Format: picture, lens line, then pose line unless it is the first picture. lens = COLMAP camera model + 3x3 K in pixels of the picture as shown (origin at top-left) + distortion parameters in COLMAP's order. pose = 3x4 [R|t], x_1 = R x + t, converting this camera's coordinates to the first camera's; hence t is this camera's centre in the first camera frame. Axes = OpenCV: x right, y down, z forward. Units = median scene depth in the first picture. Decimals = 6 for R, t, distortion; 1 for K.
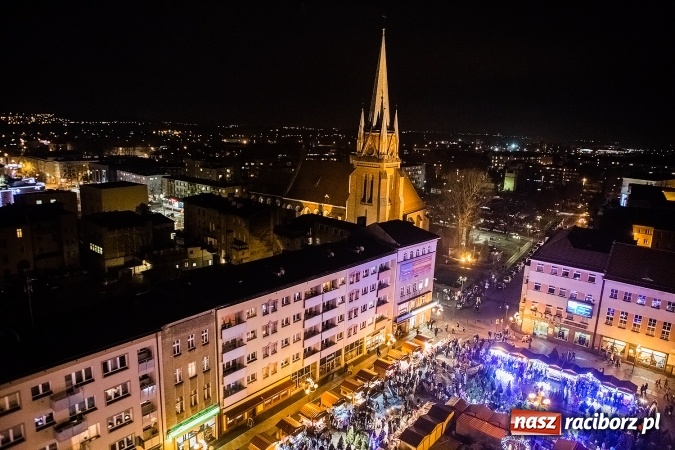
lens RADIAL K [[463.6, 0, 339.4], [0, 463.6, 223.8], [0, 0, 1]] dist [-0.107999, 0.075239]
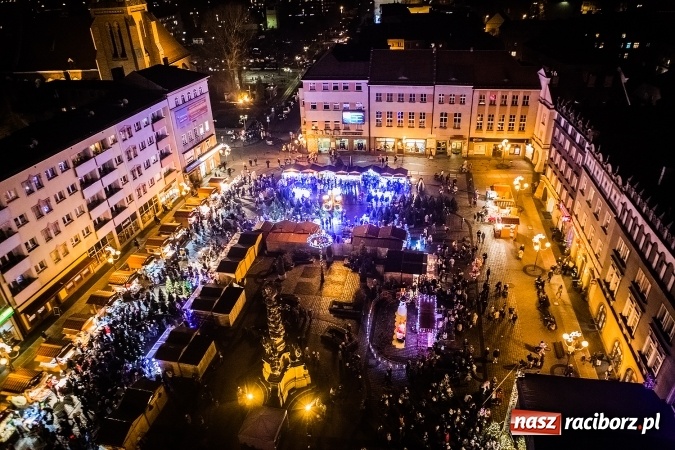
lens RADIAL K [[463.6, 0, 338.9], [0, 463.6, 225.0], [0, 0, 1]] dist [-0.107999, 0.075239]
pose [[0.876894, -0.297637, 0.377452, 0.009657], [0.169506, 0.926264, 0.336604, 0.052220], [-0.449806, -0.231185, 0.862686, 0.003414]]
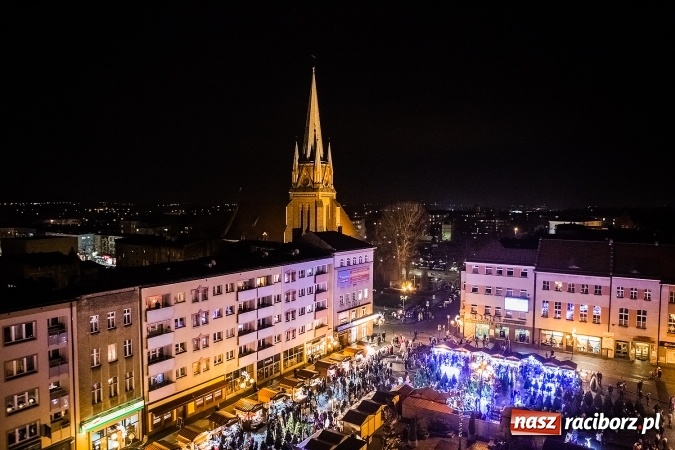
lens RADIAL K [[463.6, 0, 338.6], [0, 463.6, 223.1], [0, 0, 1]] dist [-0.107999, 0.075239]
pose [[0.991853, -0.037913, 0.121616, 0.018641], [0.056873, 0.986049, -0.156440, 0.155900], [-0.113988, 0.162082, 0.980171, 0.011045]]
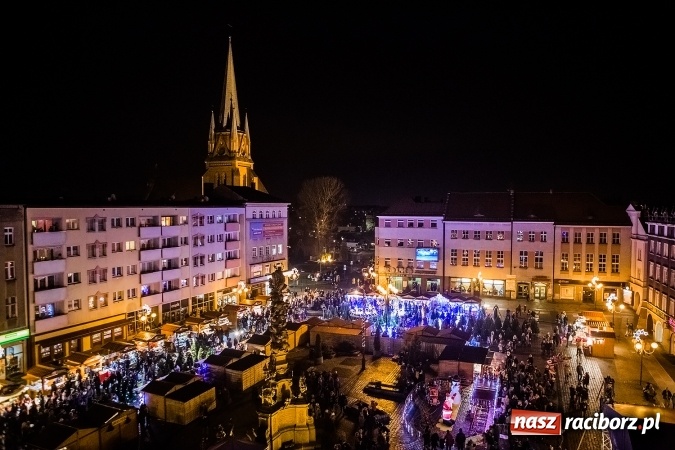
lens RADIAL K [[463.6, 0, 338.8], [0, 463.6, 222.6], [0, 0, 1]] dist [-0.107999, 0.075239]
pose [[0.960811, -0.049487, 0.272752, 0.050400], [0.094322, 0.983589, -0.153803, 0.280410], [-0.260665, 0.173502, 0.949711, 0.024369]]
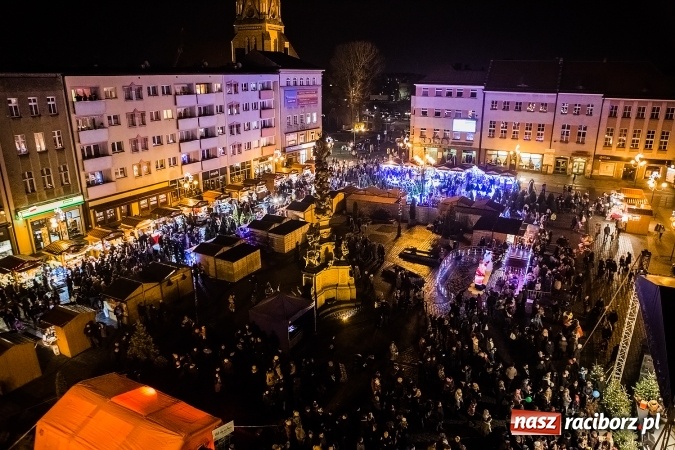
lens RADIAL K [[463.6, 0, 337.4], [0, 463.6, 224.6], [0, 0, 1]] dist [-0.107999, 0.075239]
pose [[0.977178, -0.100666, 0.187056, 0.037657], [0.078720, 0.989493, 0.121273, 0.281575], [-0.197299, -0.103781, 0.974835, 0.024329]]
